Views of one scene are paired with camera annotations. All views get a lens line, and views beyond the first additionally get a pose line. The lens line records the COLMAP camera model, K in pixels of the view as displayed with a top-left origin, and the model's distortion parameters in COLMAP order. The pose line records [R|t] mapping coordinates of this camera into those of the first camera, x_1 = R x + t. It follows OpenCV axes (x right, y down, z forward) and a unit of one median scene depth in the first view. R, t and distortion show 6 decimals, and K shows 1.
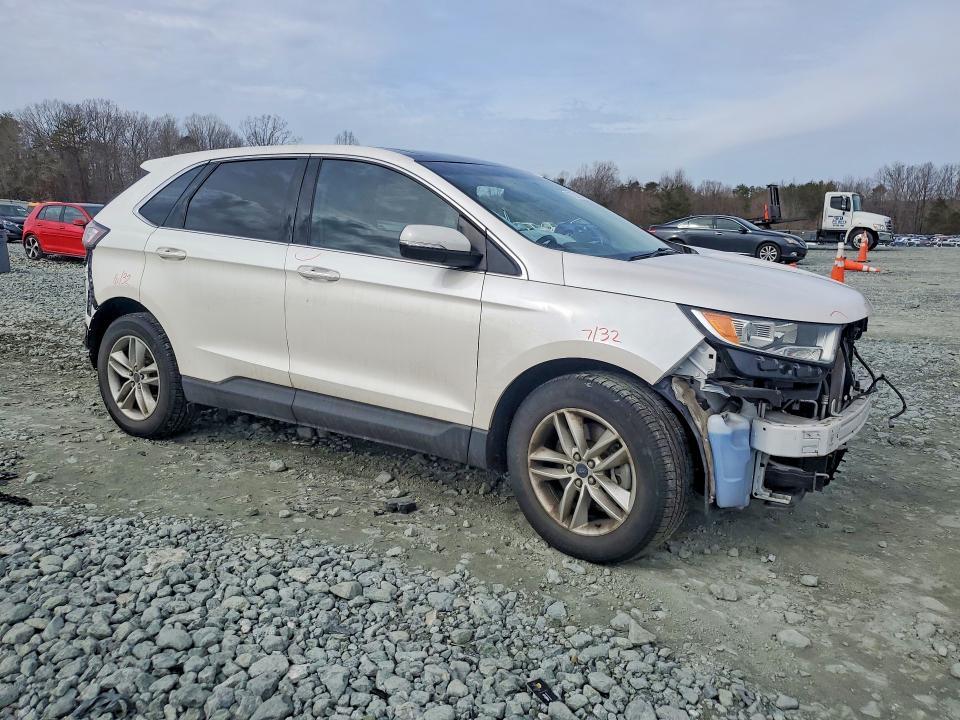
lens RADIAL K [[690.7, 0, 486.3], [0, 690.7, 365.3], [0, 0, 1]] dist [0.024154, -0.000586]
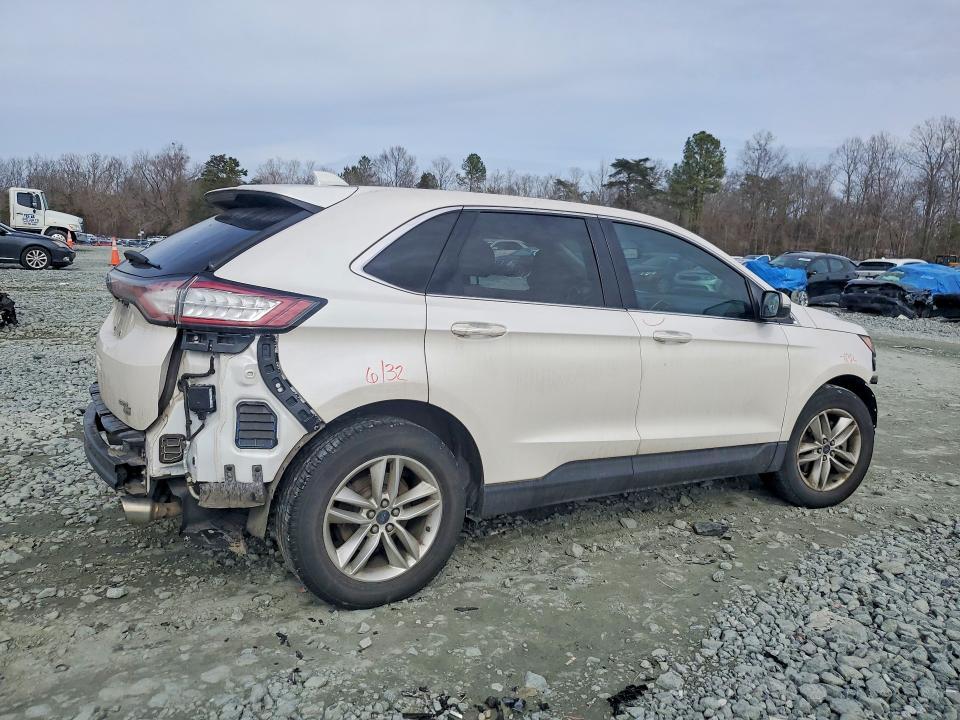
lens RADIAL K [[690.7, 0, 485.3], [0, 690.7, 353.8], [0, 0, 1]] dist [0.024154, -0.000586]
pose [[0.515214, -0.123338, 0.848140, -1.224608], [0.137743, 0.988643, 0.060096, -0.201265], [-0.845920, 0.085863, 0.526352, 0.670428]]
